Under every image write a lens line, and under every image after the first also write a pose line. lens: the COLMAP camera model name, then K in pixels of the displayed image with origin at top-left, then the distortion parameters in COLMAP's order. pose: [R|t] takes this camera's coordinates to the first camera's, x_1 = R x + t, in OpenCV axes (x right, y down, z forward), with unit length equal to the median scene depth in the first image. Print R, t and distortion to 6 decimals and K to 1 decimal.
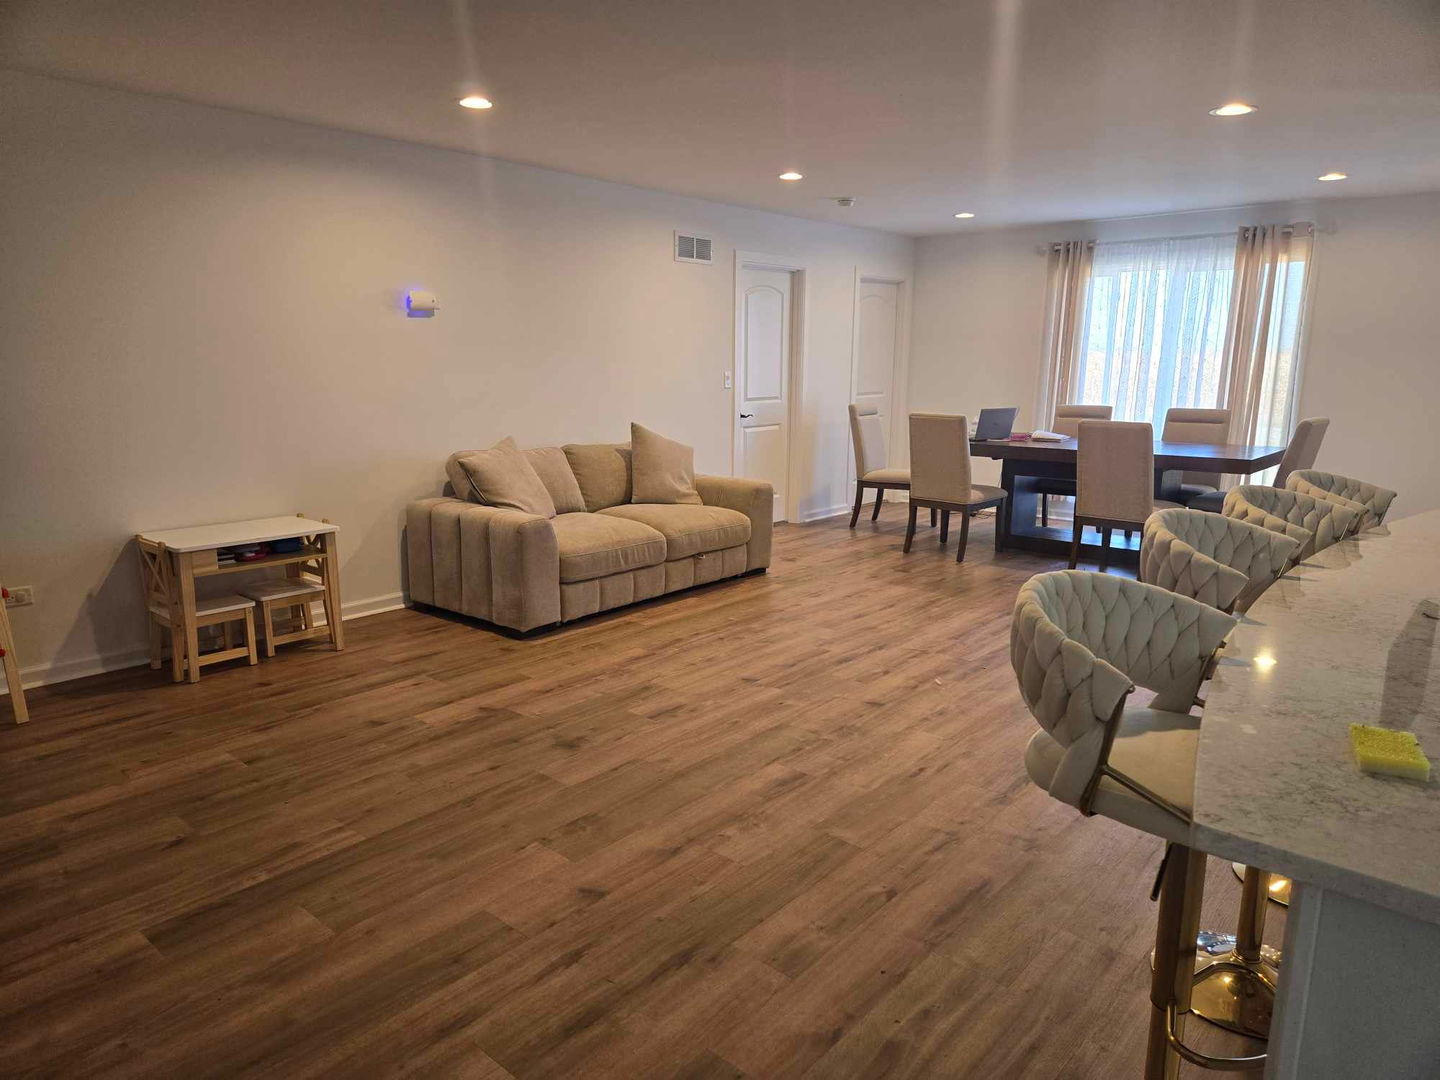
lens RADIAL K [[951.3, 0, 720.8], [0, 951.3, 546.7], [0, 0, 1]] dist [0.077859, -0.058267]
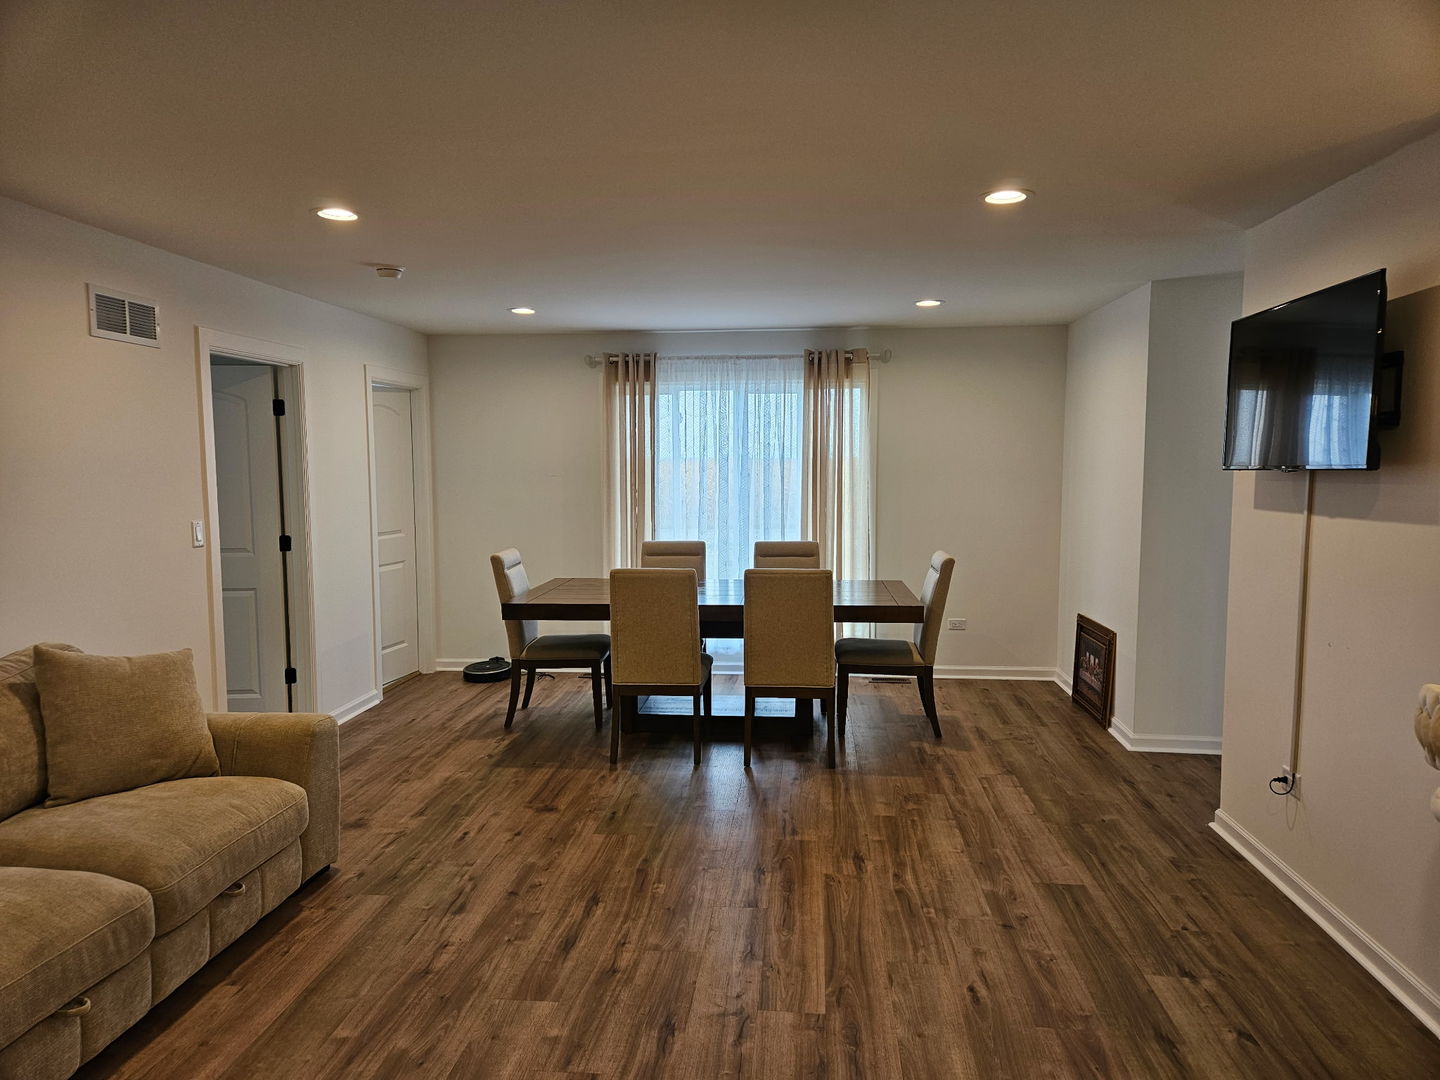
lens RADIAL K [[951.3, 0, 720.8], [0, 951.3, 546.7], [0, 0, 1]] dist [0.077859, -0.058267]
pose [[0.816196, -0.058629, 0.574792, -0.092991], [0.121848, 0.989930, -0.072048, -0.102863], [-0.564780, 0.128843, 0.815121, 0.389820]]
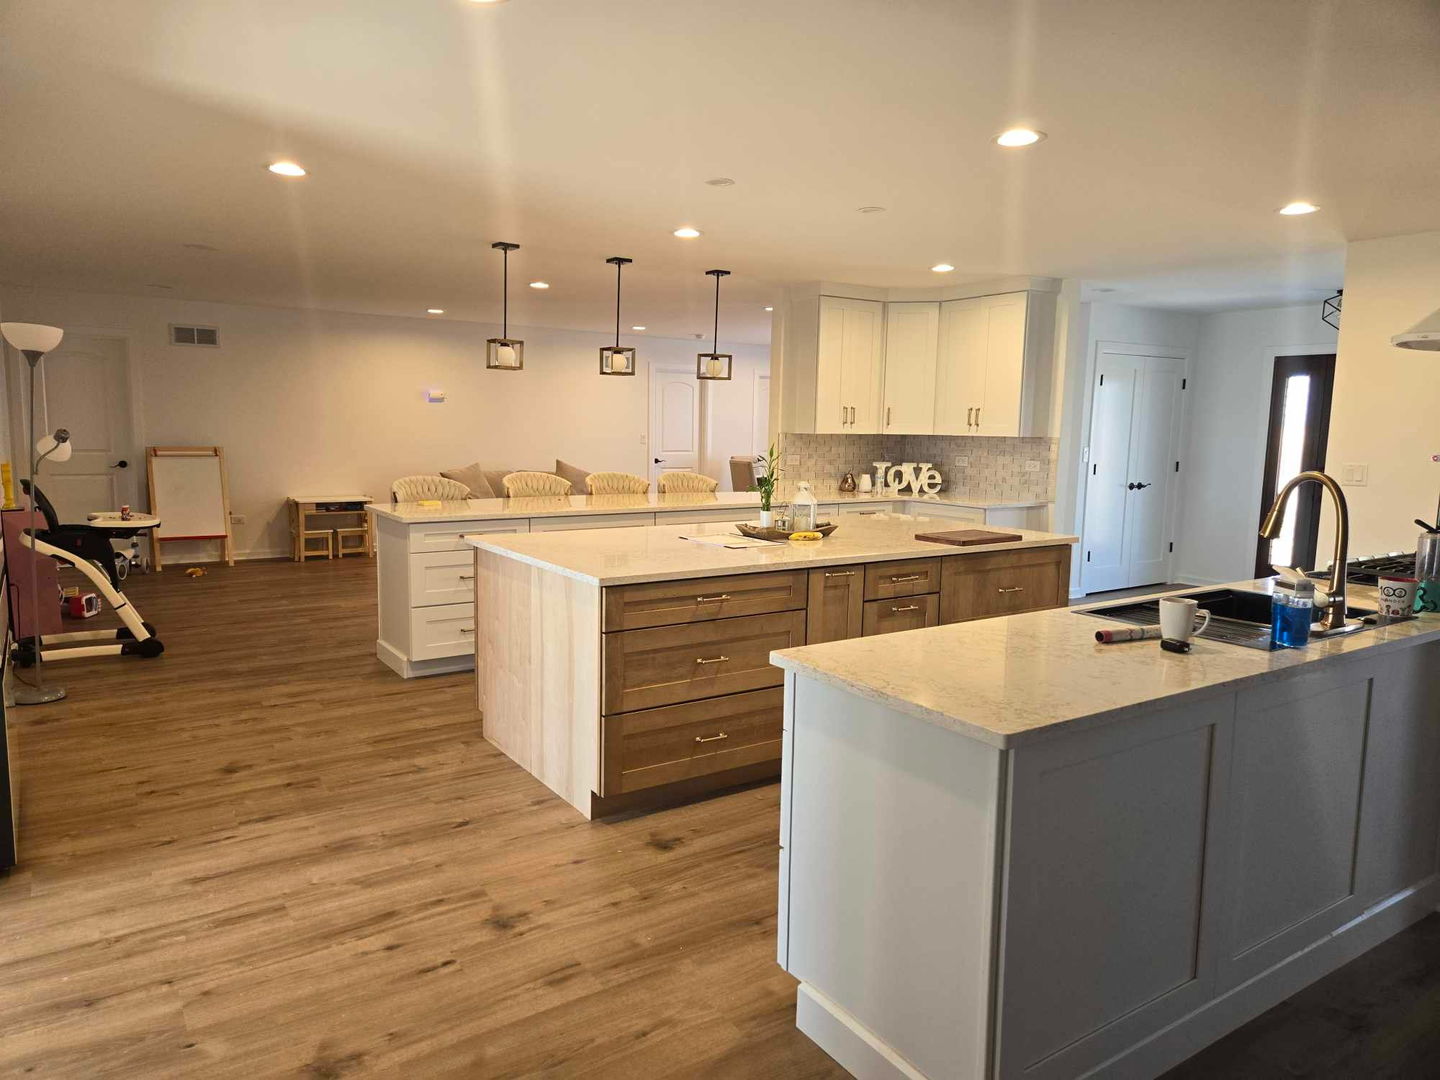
lens RADIAL K [[951.3, 0, 720.8], [0, 951.3, 546.7], [0, 0, 1]] dist [0.077859, -0.058267]
pose [[0.951662, 0.045719, -0.303725, 0.748558], [-0.068881, 0.995440, -0.065986, 0.129142], [0.299324, 0.083717, 0.950472, -0.593966]]
